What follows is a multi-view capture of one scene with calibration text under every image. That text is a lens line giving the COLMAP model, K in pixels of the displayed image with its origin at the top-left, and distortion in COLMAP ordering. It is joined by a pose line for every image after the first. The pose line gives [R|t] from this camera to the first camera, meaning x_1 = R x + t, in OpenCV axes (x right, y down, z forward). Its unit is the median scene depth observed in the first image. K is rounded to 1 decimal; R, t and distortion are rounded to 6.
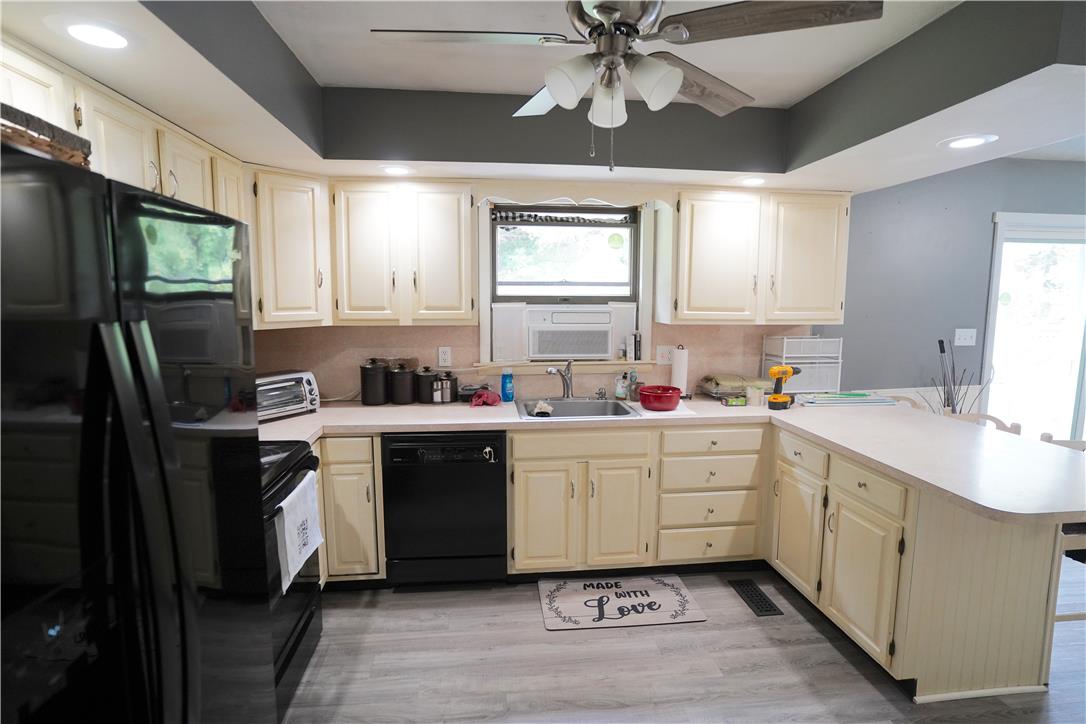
lens RADIAL K [[557.2, 0, 543.0], [0, 557.2, 362.0], [0, 0, 1]] dist [-0.066037, 0.034095]
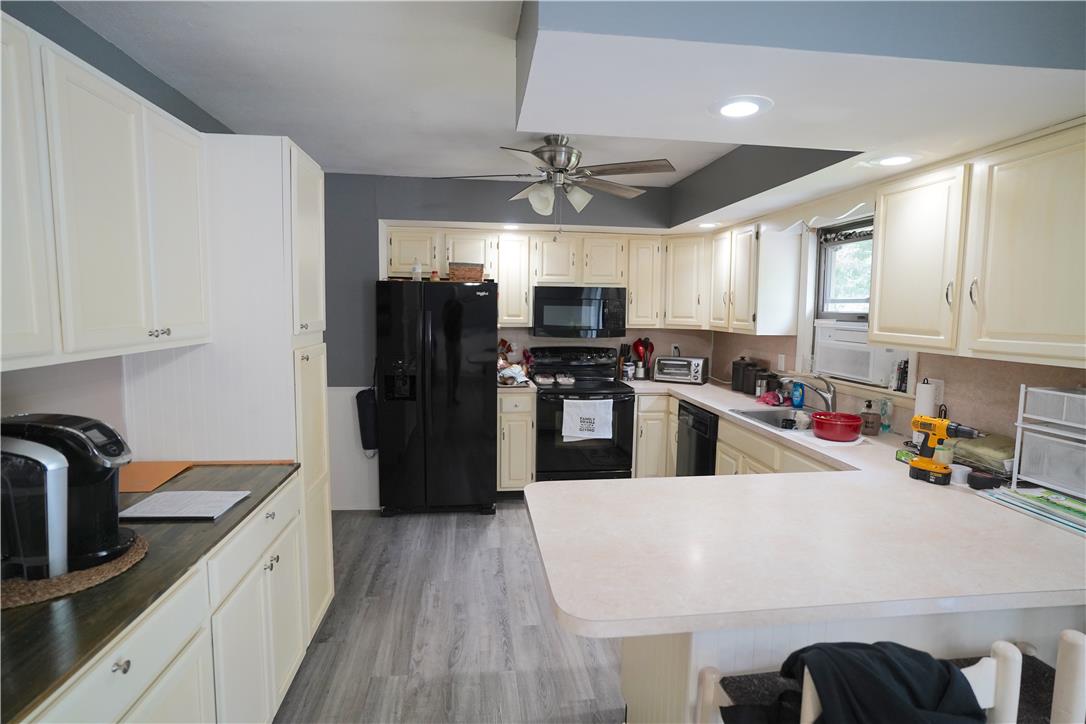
lens RADIAL K [[557.2, 0, 543.0], [0, 557.2, 362.0], [0, 0, 1]] dist [-0.066037, 0.034095]
pose [[0.004001, 0.094936, -0.995475, 1.004297], [-0.136495, 0.986218, 0.093504, -0.051561], [0.990633, 0.135503, 0.016904, 0.473871]]
